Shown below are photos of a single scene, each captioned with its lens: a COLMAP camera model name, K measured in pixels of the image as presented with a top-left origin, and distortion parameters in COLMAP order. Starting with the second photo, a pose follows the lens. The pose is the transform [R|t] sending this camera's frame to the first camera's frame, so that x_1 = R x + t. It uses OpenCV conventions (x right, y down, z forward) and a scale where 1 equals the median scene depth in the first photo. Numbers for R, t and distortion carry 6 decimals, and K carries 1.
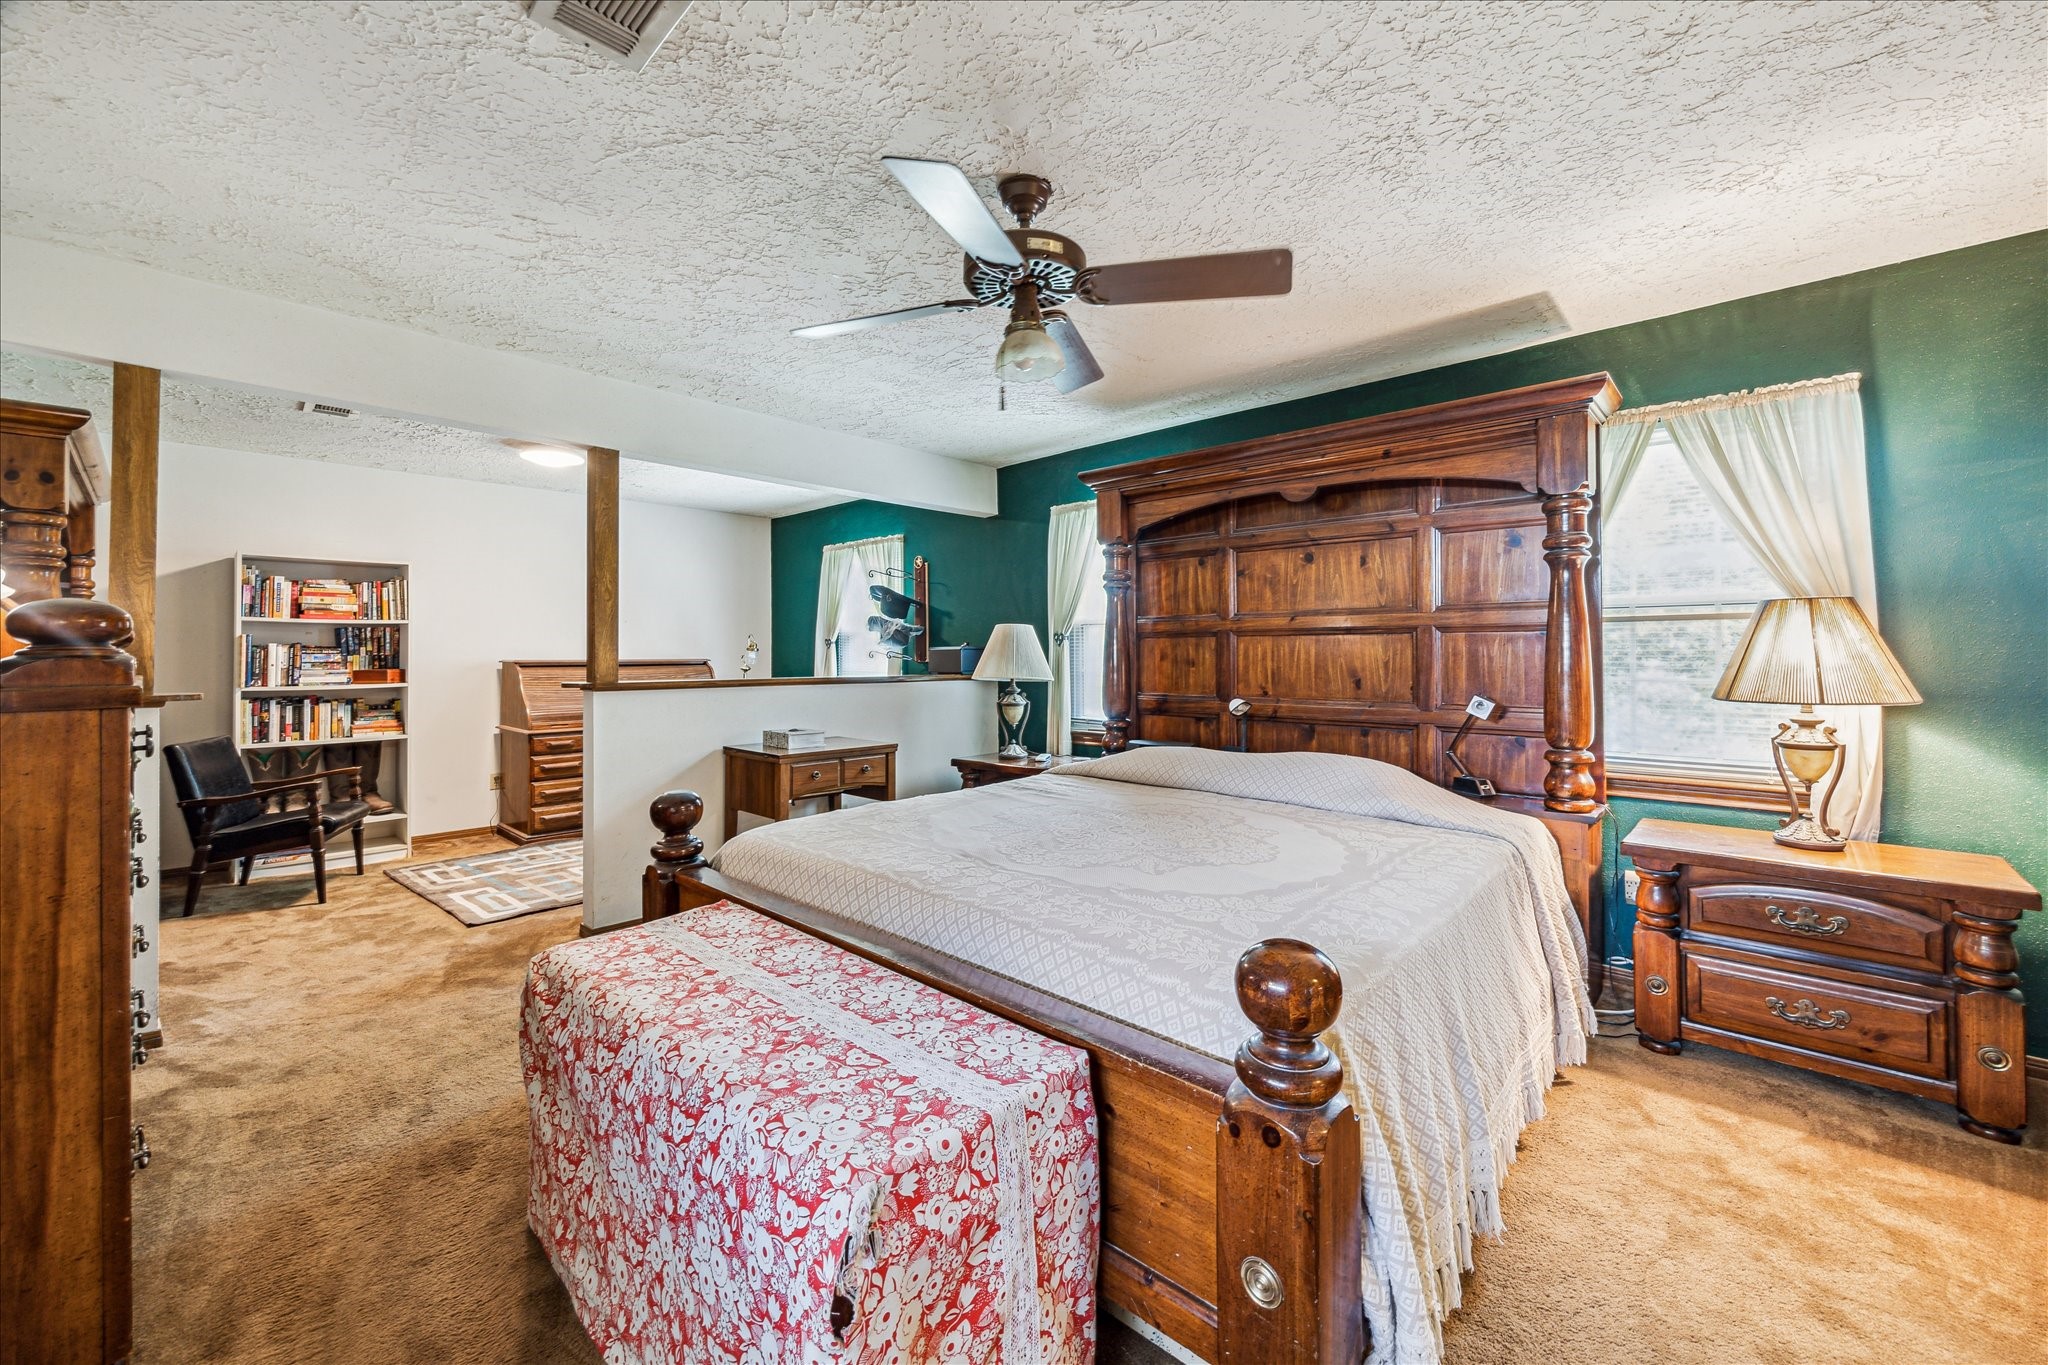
lens RADIAL K [[802.3, 0, 1024.7], [0, 802.3, 639.2], [0, 0, 1]] dist [0.000646, 0.000008]
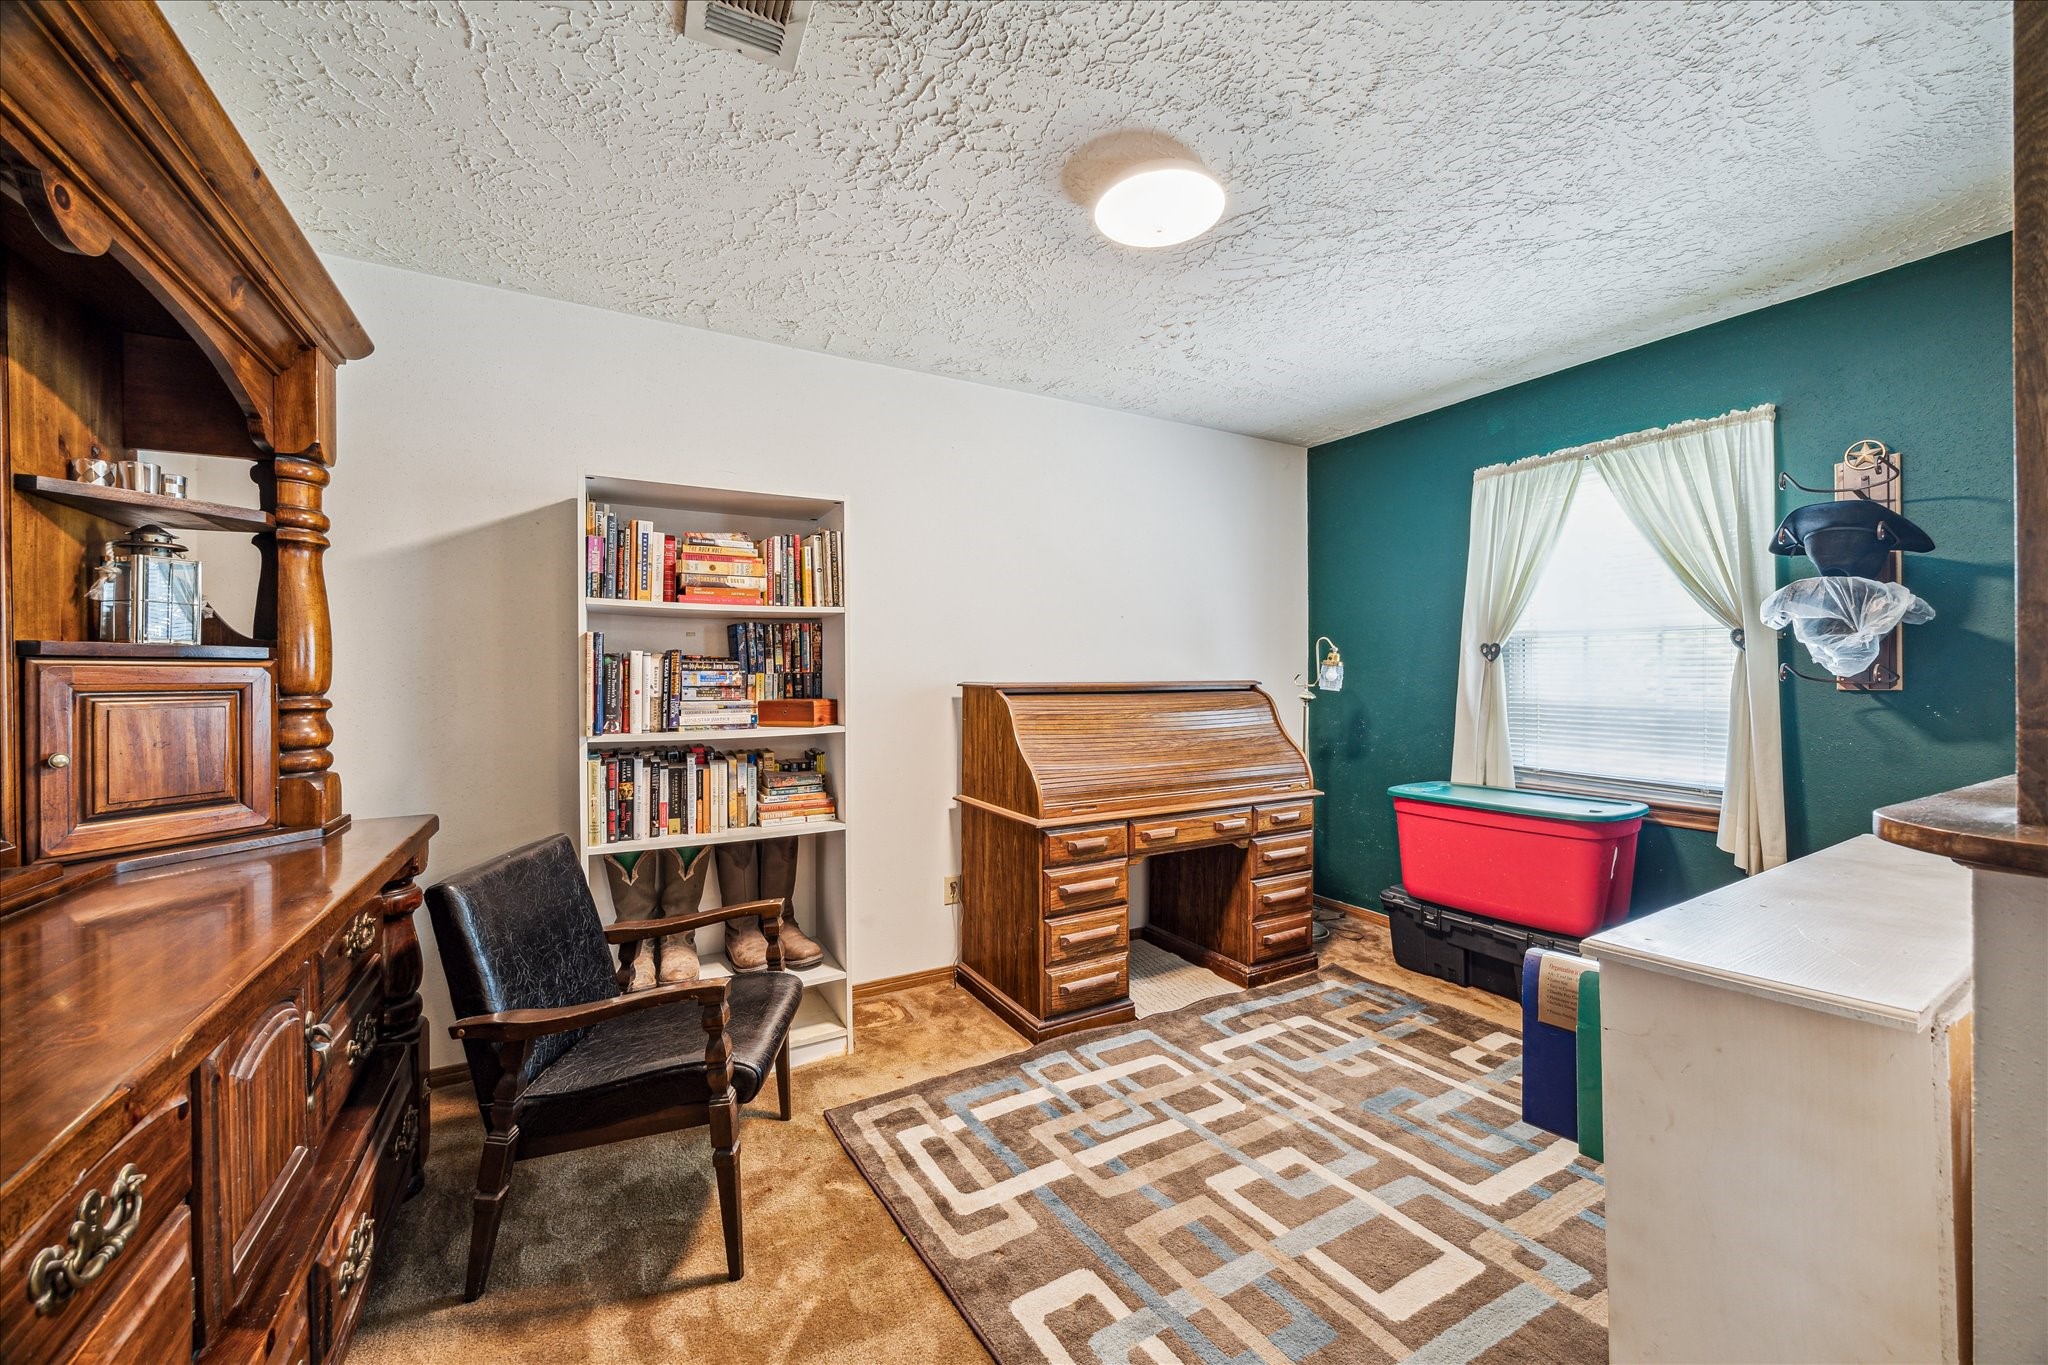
lens RADIAL K [[806.5, 0, 1028.0], [0, 806.5, 672.9], [0, 0, 1]] dist [0.001430, 0.000089]
pose [[0.949809, -0.000469, -0.312832, -0.510082], [0.006018, 0.999841, 0.016776, 0.011990], [0.312774, -0.017816, 0.949660, 0.557836]]
